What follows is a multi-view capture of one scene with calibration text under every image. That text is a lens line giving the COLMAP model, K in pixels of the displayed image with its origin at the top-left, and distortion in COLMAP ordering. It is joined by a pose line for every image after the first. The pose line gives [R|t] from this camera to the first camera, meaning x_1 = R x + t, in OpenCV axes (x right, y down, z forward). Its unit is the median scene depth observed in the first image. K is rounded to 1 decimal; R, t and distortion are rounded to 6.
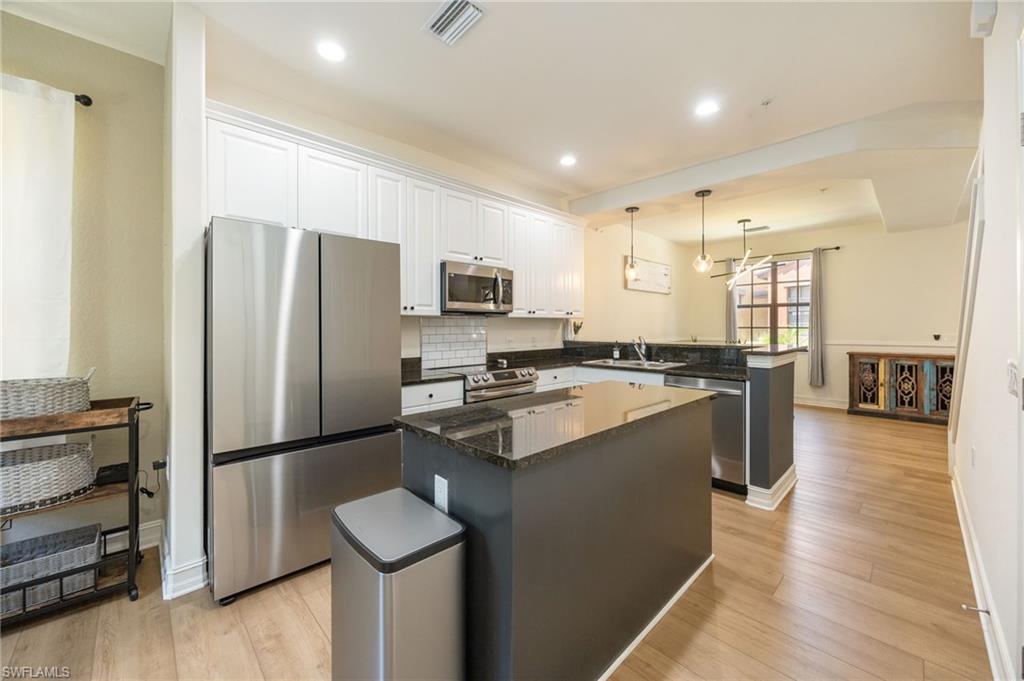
lens RADIAL K [[388.9, 0, 511.8], [0, 388.9, 324.7], [0, 0, 1]] dist [-0.000405, -0.000017]
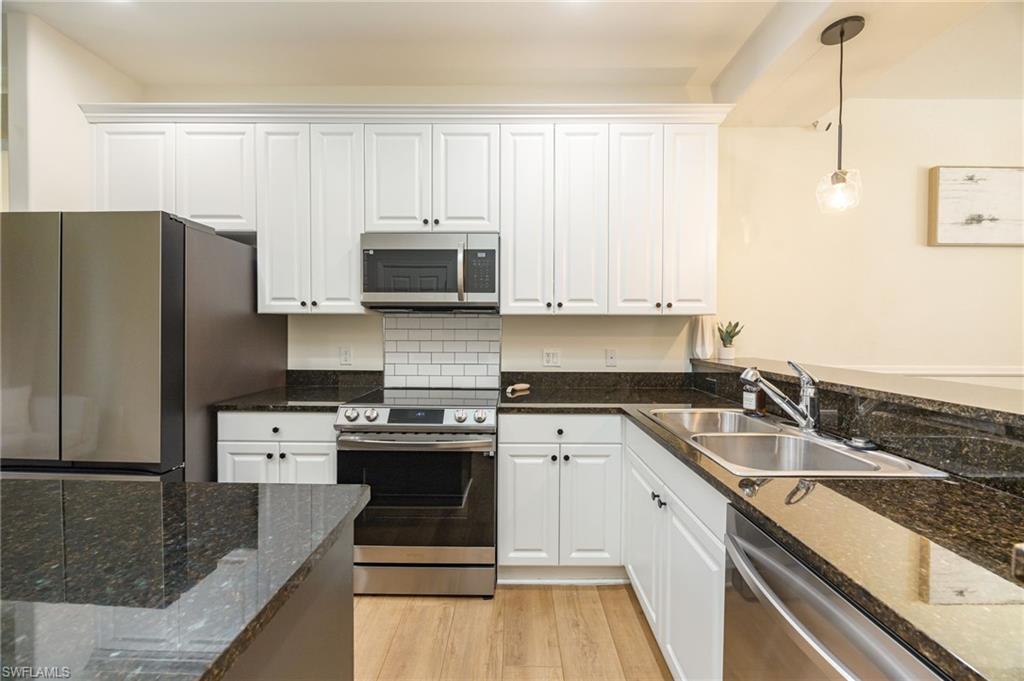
lens RADIAL K [[407.2, 0, 511.8], [0, 407.2, 328.7], [0, 0, 1]] dist [-0.001661, -0.000107]
pose [[0.718350, 0.011813, -0.695582, 0.412599], [-0.004400, 0.999913, 0.012437, -0.005209], [0.695668, -0.005874, 0.718339, 0.542639]]
